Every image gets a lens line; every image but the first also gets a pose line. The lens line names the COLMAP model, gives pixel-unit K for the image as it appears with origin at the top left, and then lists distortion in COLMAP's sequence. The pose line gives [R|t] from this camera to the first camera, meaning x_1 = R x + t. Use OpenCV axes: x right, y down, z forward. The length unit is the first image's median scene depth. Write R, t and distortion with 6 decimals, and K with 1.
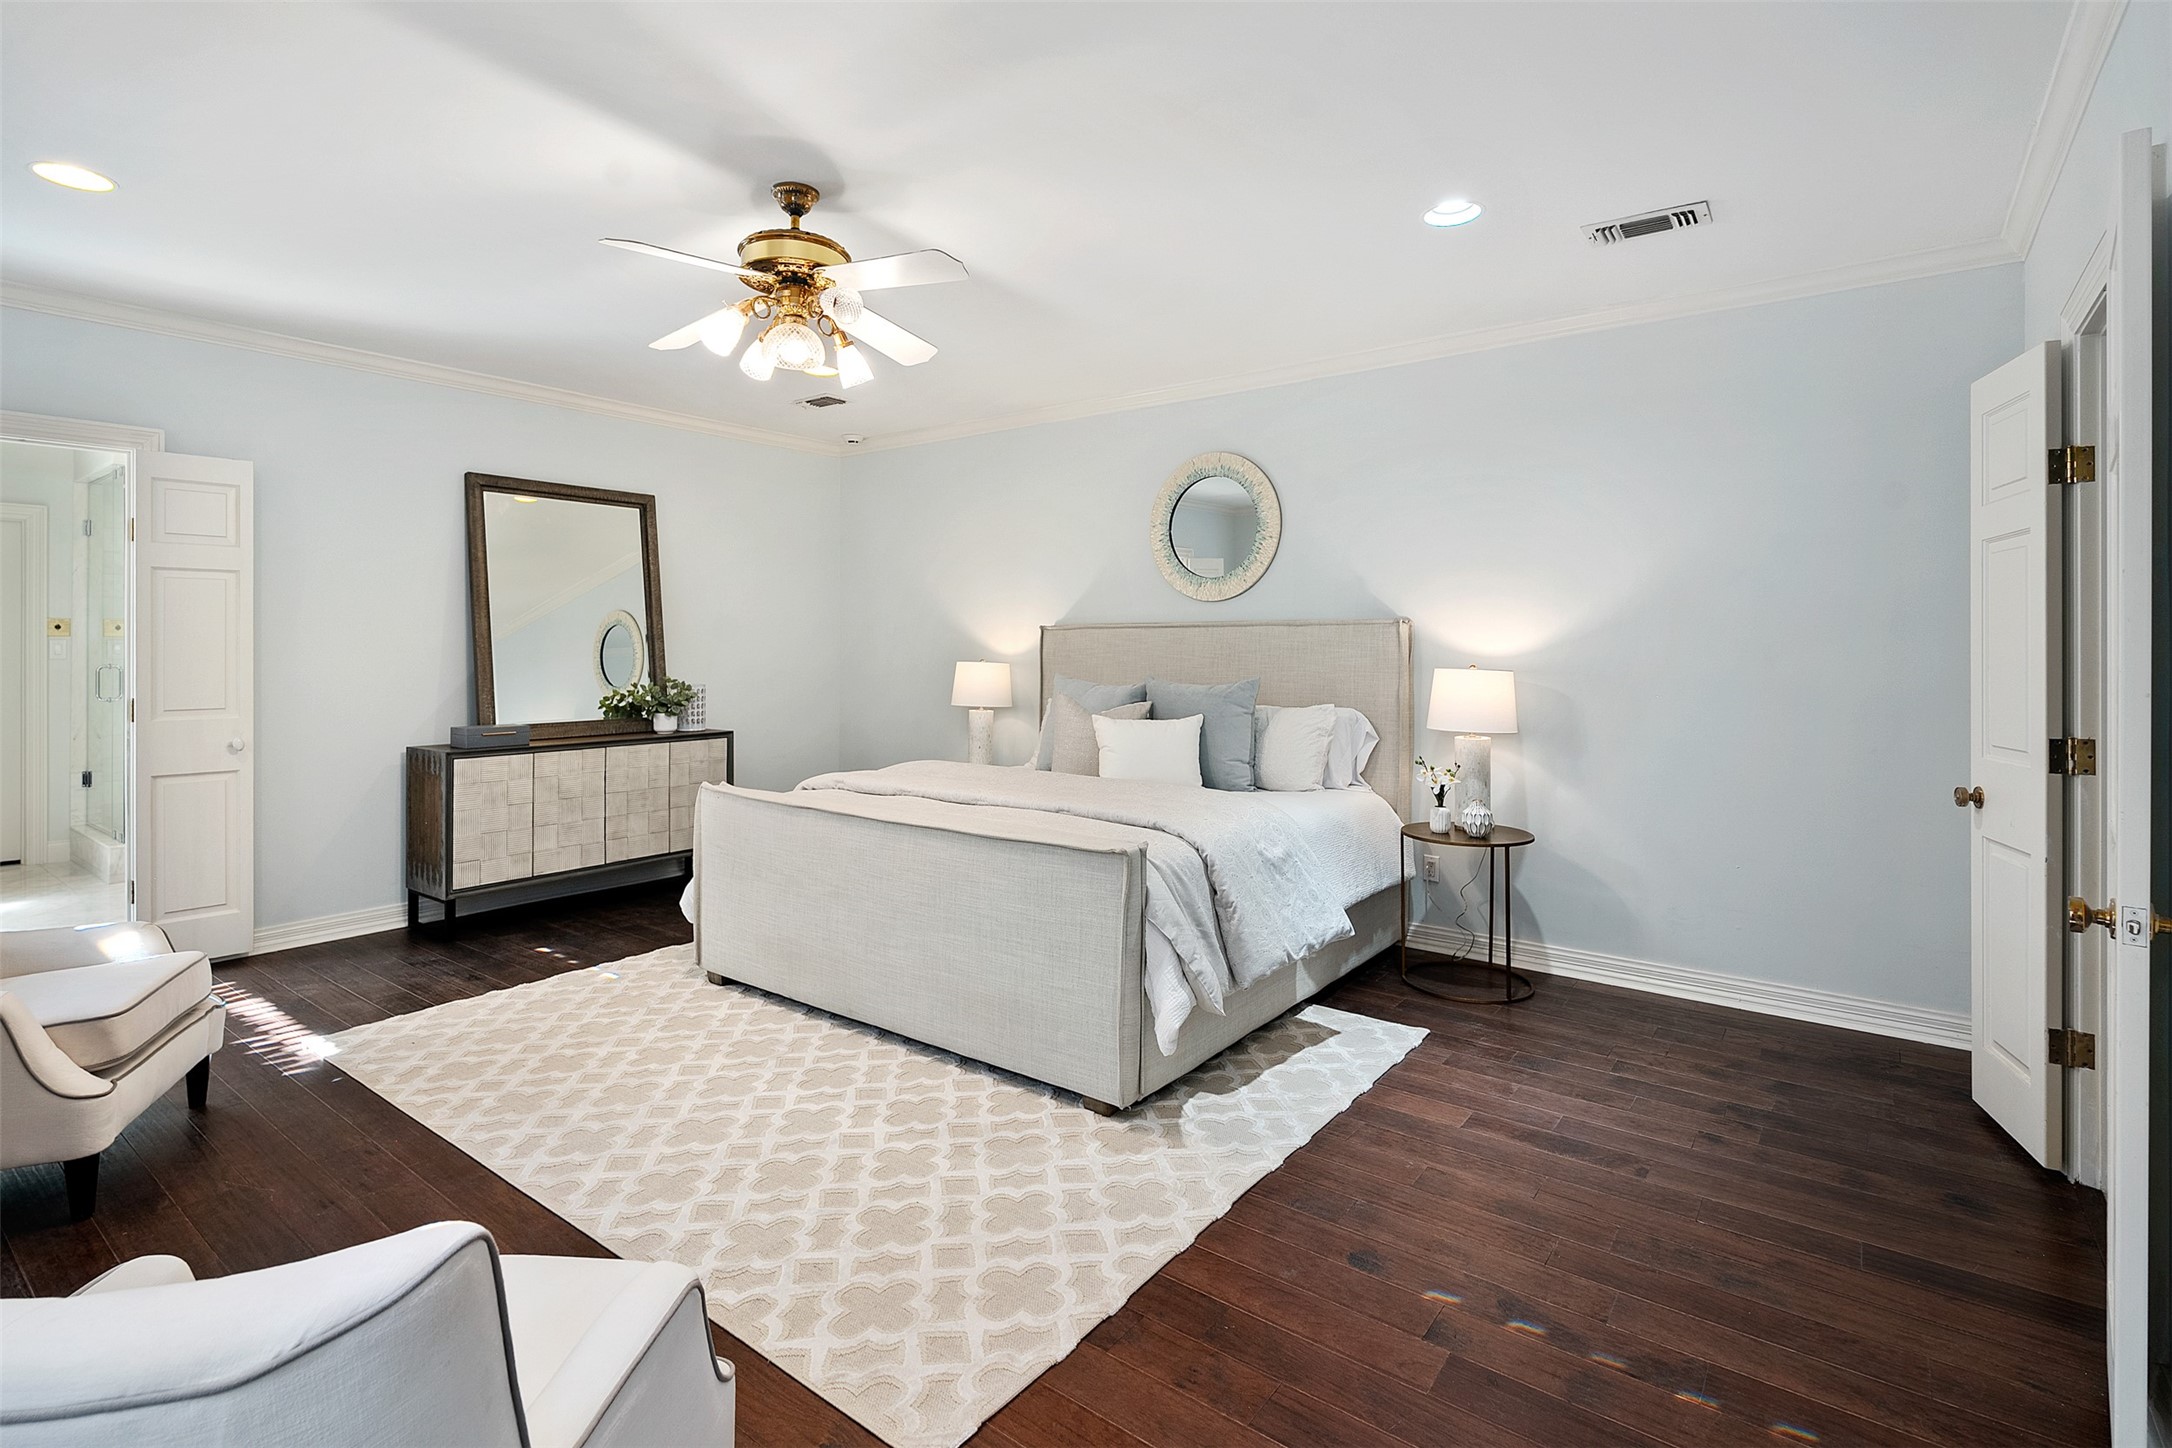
lens RADIAL K [[1038.0, 0, 1054.8], [0, 1038.0, 646.6], [0, 0, 1]] dist [-0.004080, 0.000396]
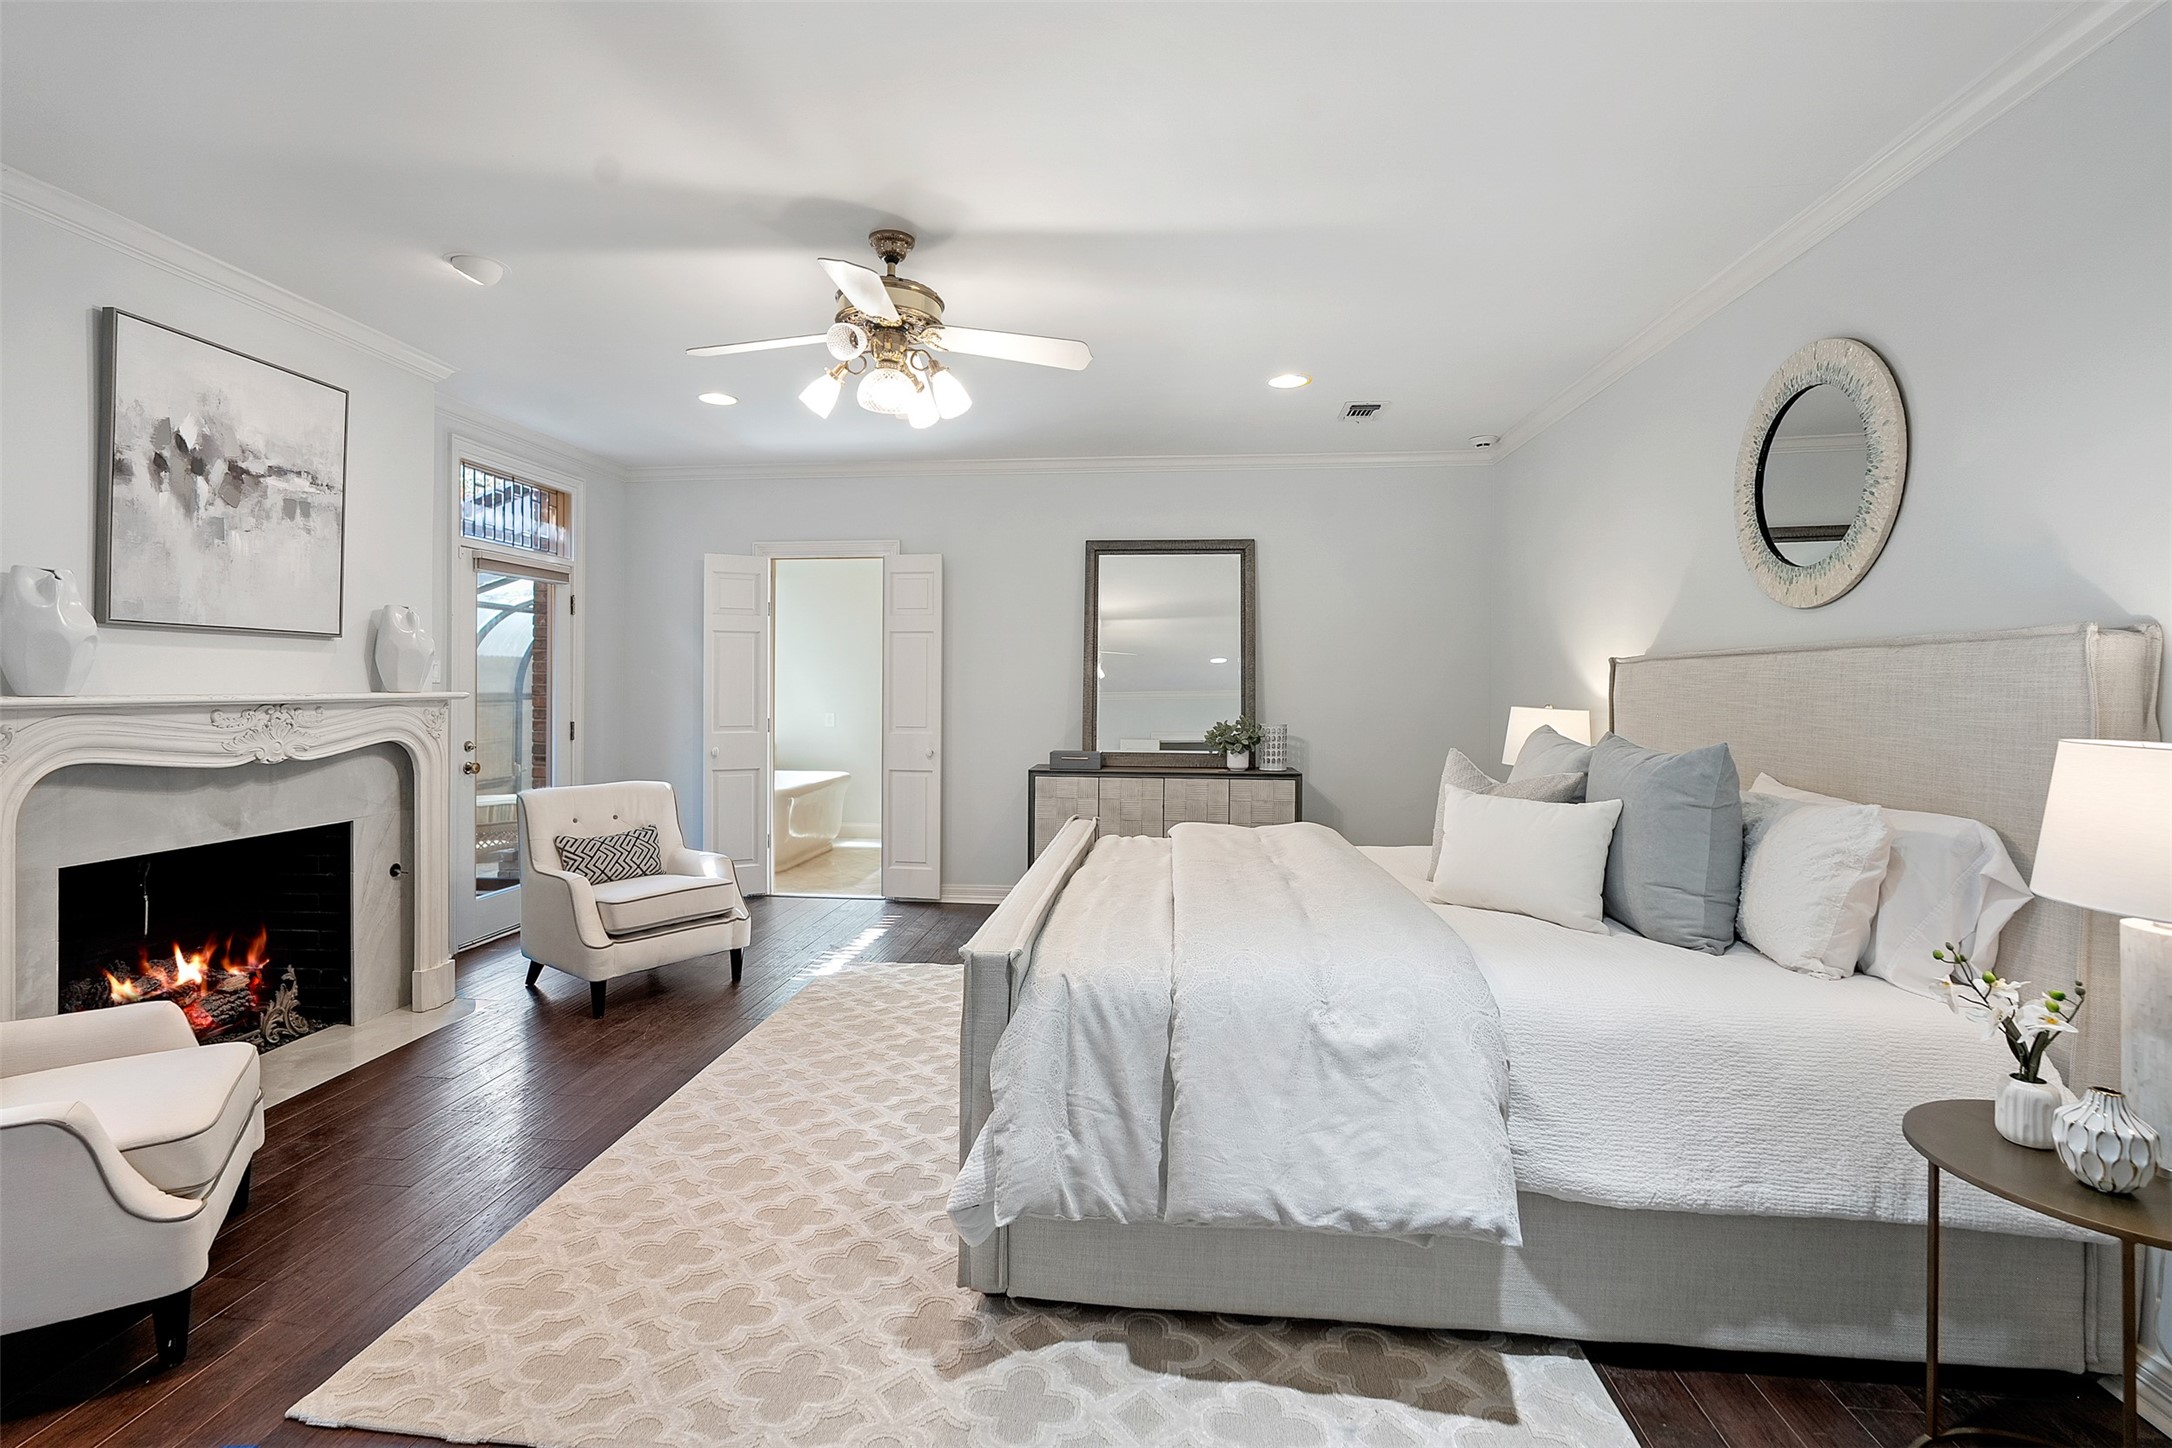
lens RADIAL K [[977.6, 0, 1054.9], [0, 977.6, 690.9], [0, 0, 1]] dist [-0.003314, -0.000450]
pose [[0.531918, 0.007368, -0.846764, 0.529072], [-0.006095, 0.999970, 0.004873, 0.001944], [0.846774, 0.002569, 0.531946, 0.506731]]
